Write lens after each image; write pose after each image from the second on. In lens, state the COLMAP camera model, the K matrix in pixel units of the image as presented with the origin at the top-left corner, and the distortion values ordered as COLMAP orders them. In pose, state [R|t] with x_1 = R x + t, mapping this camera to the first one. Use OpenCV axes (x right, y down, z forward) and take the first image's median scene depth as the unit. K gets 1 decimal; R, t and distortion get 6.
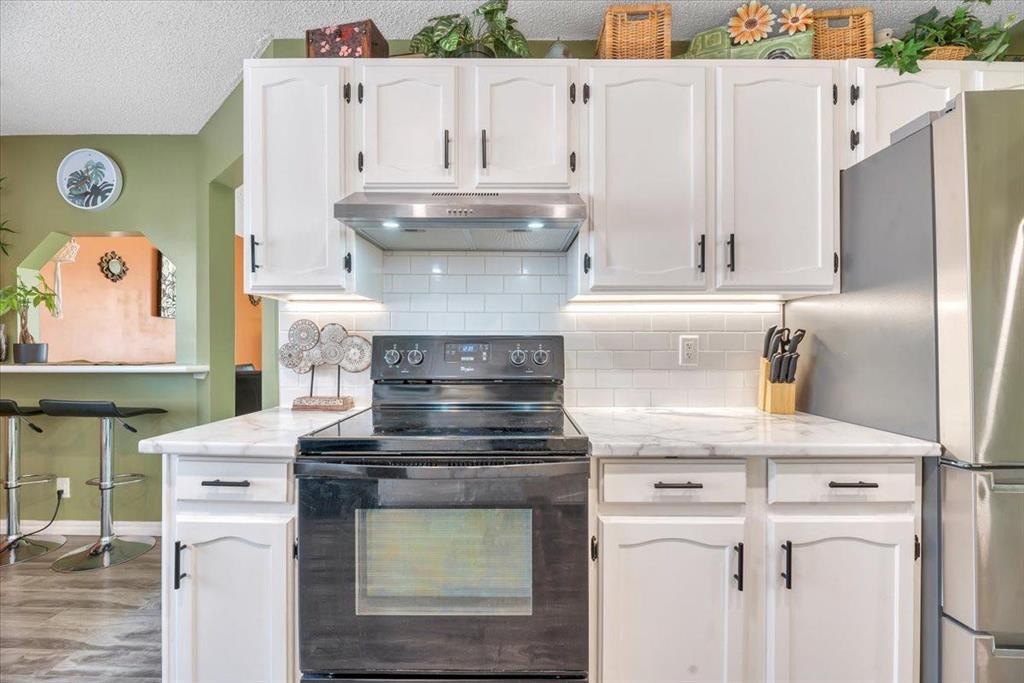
lens RADIAL K [[422.1, 0, 514.7], [0, 422.1, 349.5], [0, 0, 1]] dist [0.001797, -0.005733]
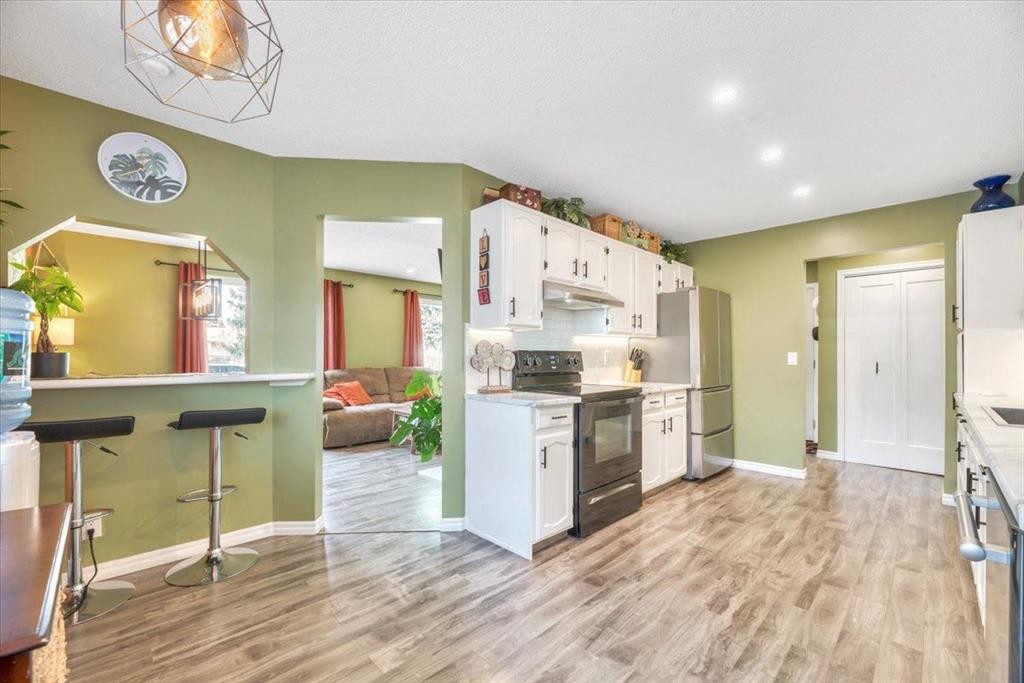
lens RADIAL K [[422.0, 0, 518.6], [0, 422.0, 360.4], [0, 0, 1]] dist [-0.000288, -0.000152]
pose [[0.703370, -0.007394, 0.710786, -1.614706], [0.005024, 0.999973, 0.005432, 0.000629], [-0.710806, -0.000250, 0.703388, -0.284044]]
